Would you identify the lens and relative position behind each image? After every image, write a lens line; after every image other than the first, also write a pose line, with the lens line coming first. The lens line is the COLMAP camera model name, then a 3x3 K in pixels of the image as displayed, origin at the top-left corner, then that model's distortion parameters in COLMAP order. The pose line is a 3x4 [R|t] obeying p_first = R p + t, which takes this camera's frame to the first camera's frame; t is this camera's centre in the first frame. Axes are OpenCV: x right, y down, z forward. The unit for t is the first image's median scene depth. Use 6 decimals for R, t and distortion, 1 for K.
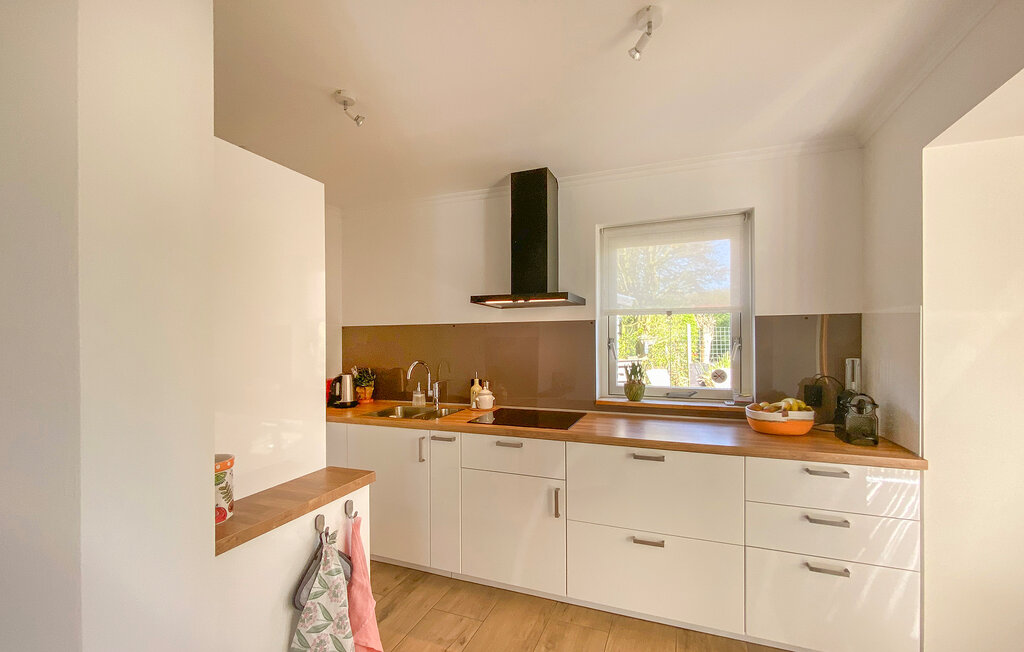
lens RADIAL K [[427.2, 0, 515.2], [0, 427.2, 341.7], [0, 0, 1]] dist [0.007459, -0.003703]
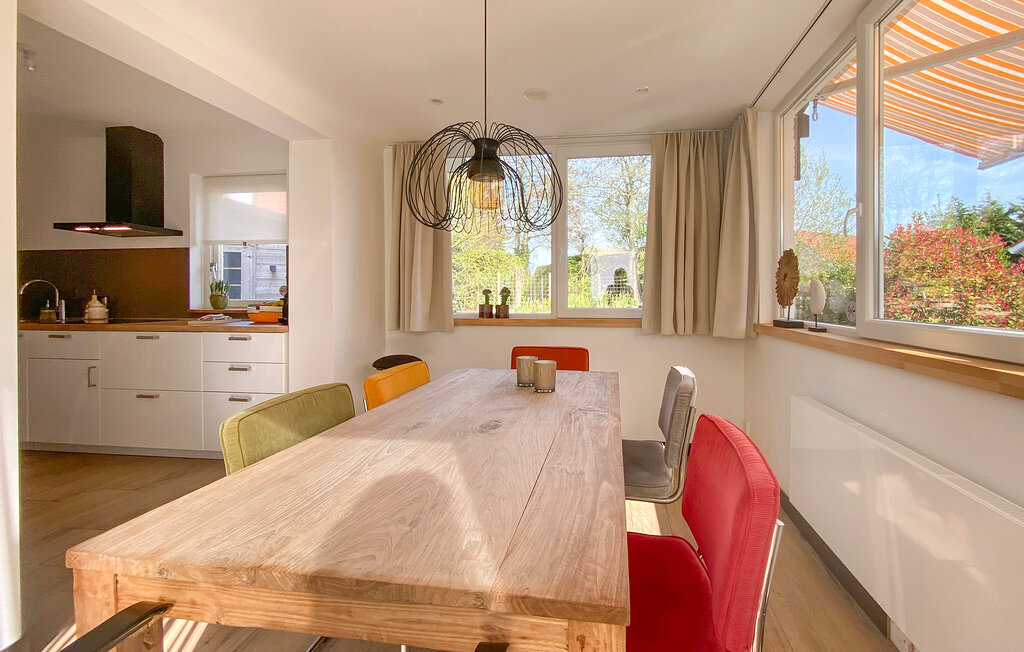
lens RADIAL K [[427.2, 0, 548.8], [0, 427.2, 296.1], [0, 0, 1]] dist [0.007459, -0.003703]
pose [[0.966722, 0.008434, 0.255689, 0.933283], [-0.008659, 0.999962, -0.000244, 0.089328], [-0.255681, -0.001978, 0.966759, -0.548352]]
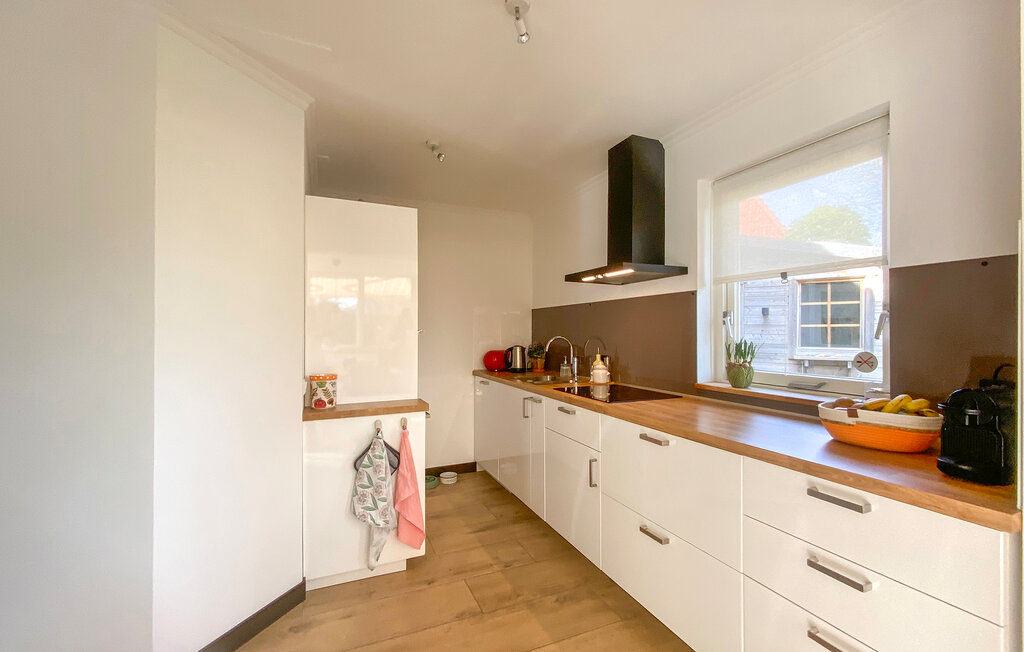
lens RADIAL K [[427.2, 0, 502.9], [0, 427.2, 330.1], [0, 0, 1]] dist [0.007459, -0.003703]
pose [[0.702572, 0.006701, -0.711581, 0.543760], [-0.009369, 0.999956, 0.000166, 0.034192], [0.711551, 0.006551, 0.702604, 0.113523]]
